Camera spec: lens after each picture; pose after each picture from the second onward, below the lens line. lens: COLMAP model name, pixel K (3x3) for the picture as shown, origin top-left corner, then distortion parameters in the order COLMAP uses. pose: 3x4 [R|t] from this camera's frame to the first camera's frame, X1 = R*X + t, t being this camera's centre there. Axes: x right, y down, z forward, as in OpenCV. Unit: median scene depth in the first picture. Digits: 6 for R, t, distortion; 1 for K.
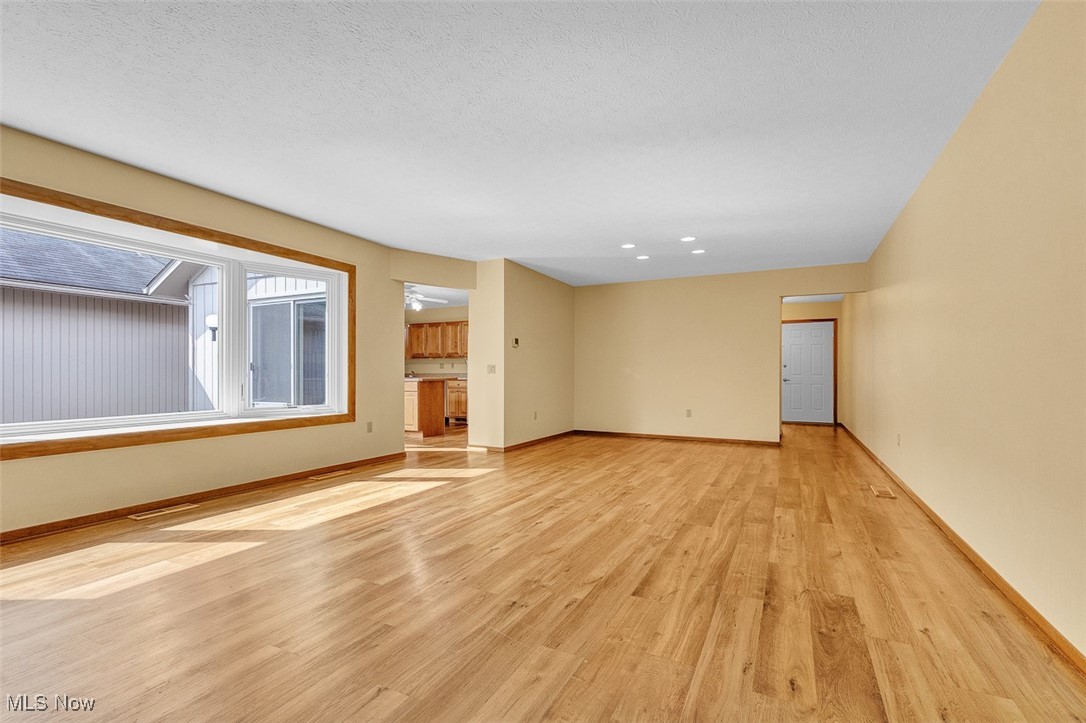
lens RADIAL K [[497.2, 0, 536.6], [0, 497.2, 376.3], [0, 0, 1]] dist [0.011228, 0.000896]
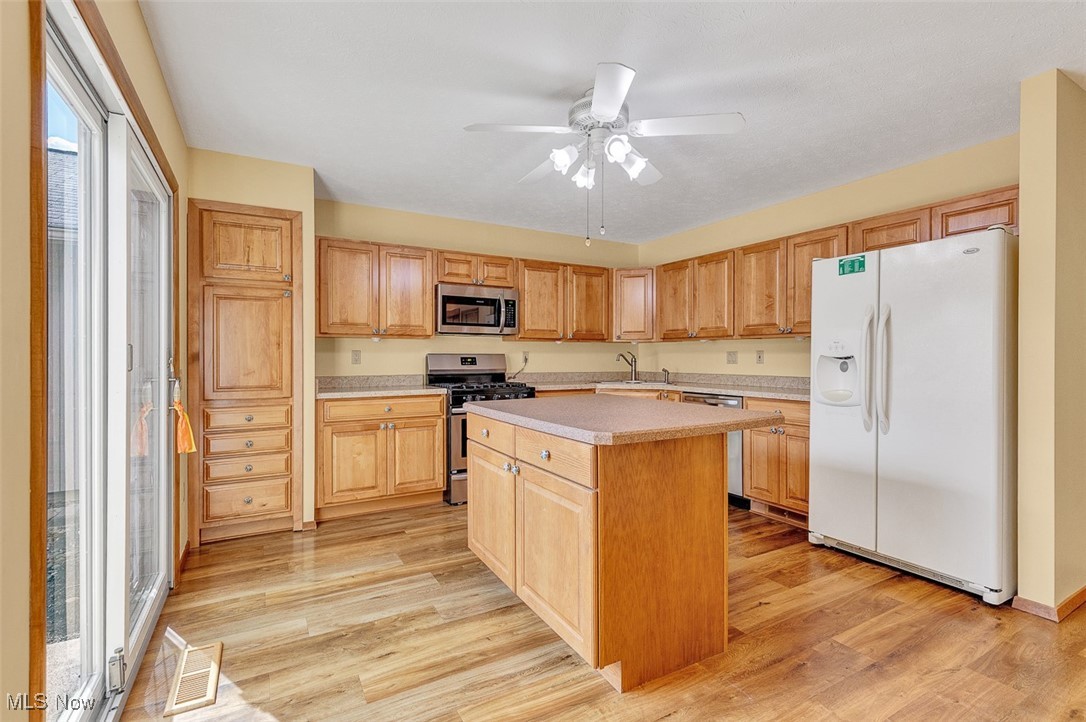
lens RADIAL K [[497.2, 0, 526.8], [0, 497.2, 353.8], [0, 0, 1]] dist [0.011228, 0.000896]
pose [[0.824652, -0.003578, -0.565630, -0.106180], [-0.003075, 0.999937, -0.010809, -0.020826], [0.565632, 0.010653, 0.824589, 0.618093]]
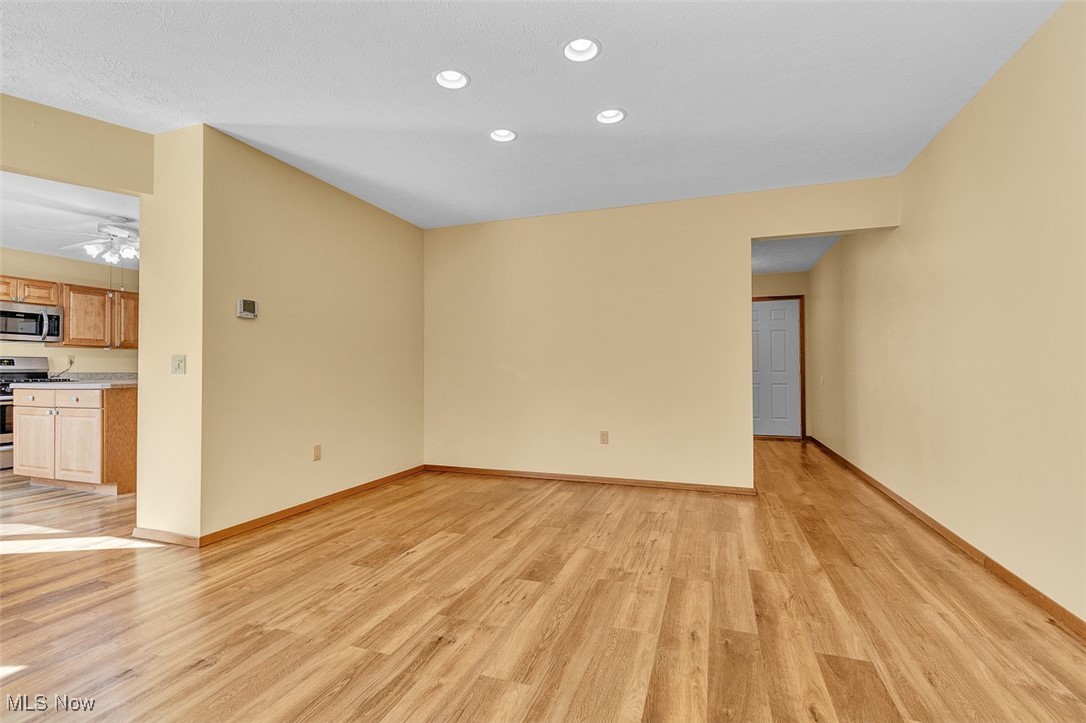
lens RADIAL K [[497.2, 0, 540.1], [0, 497.2, 362.0], [0, 0, 1]] dist [0.011228, 0.000896]
pose [[0.991397, -0.003390, 0.130848, 0.116367], [0.006356, 0.999732, -0.022255, -0.002609], [-0.130737, 0.022895, 0.991153, 0.320611]]
